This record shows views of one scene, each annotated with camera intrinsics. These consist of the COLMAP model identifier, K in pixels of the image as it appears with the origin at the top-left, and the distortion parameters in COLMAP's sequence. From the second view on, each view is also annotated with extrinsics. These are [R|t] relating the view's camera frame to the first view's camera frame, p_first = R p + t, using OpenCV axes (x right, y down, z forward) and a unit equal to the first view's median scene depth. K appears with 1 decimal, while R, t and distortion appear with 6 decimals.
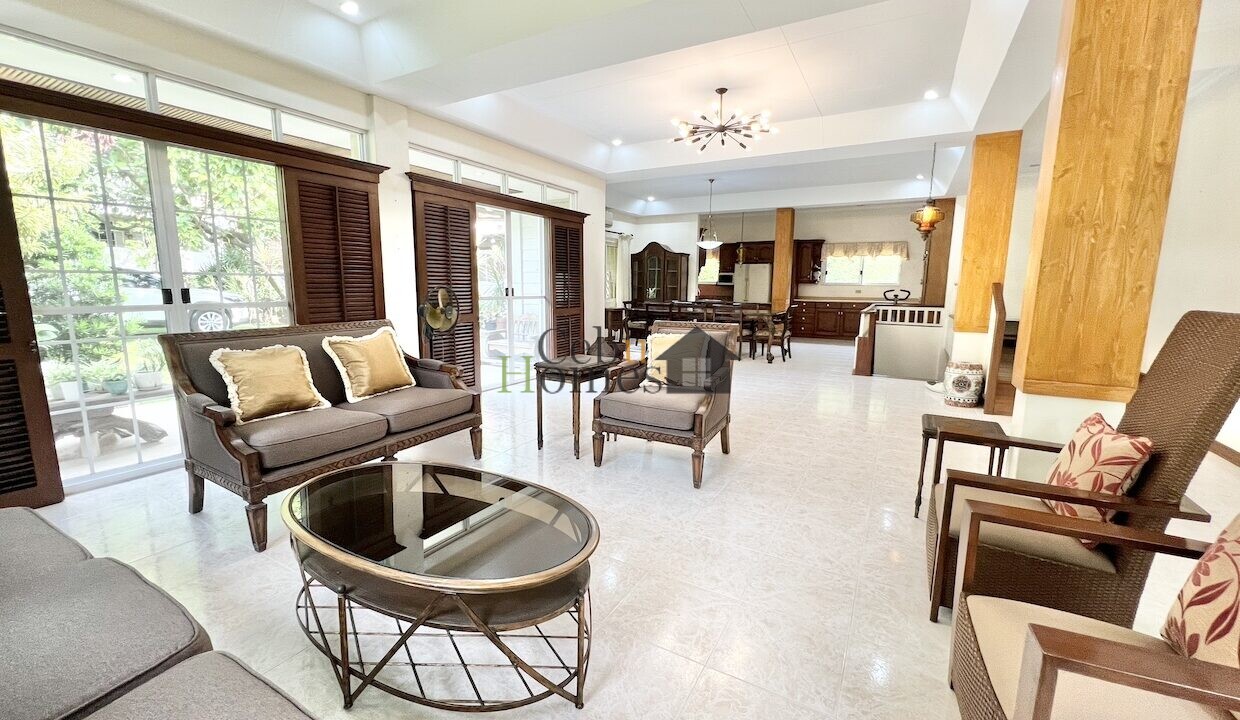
lens RADIAL K [[495.6, 0, 618.3], [0, 495.6, 358.5], [0, 0, 1]] dist [-0.000049, -0.000013]
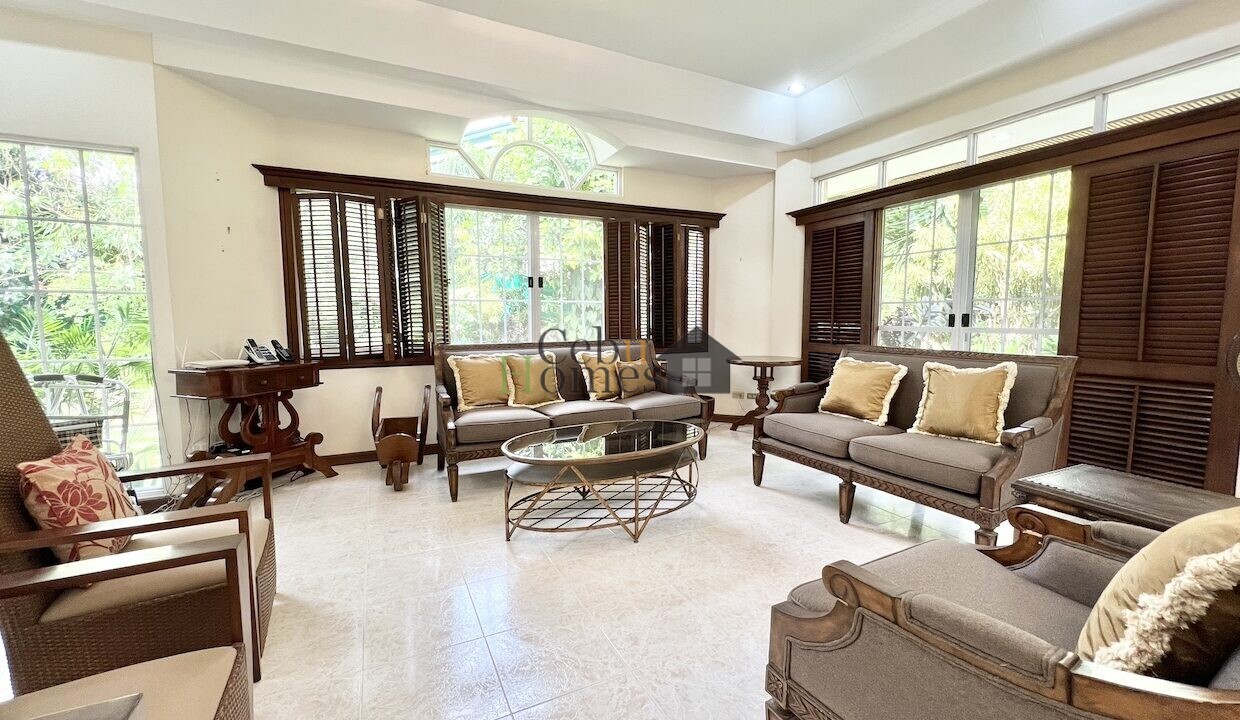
lens RADIAL K [[495.6, 0, 618.3], [0, 495.6, 357.8], [0, 0, 1]] dist [-0.000049, -0.000013]
pose [[-0.560810, 0.061570, -0.825652, 0.368038], [-0.126396, 0.979175, 0.158871, -0.087887], [0.818240, 0.193456, -0.541349, 0.709411]]
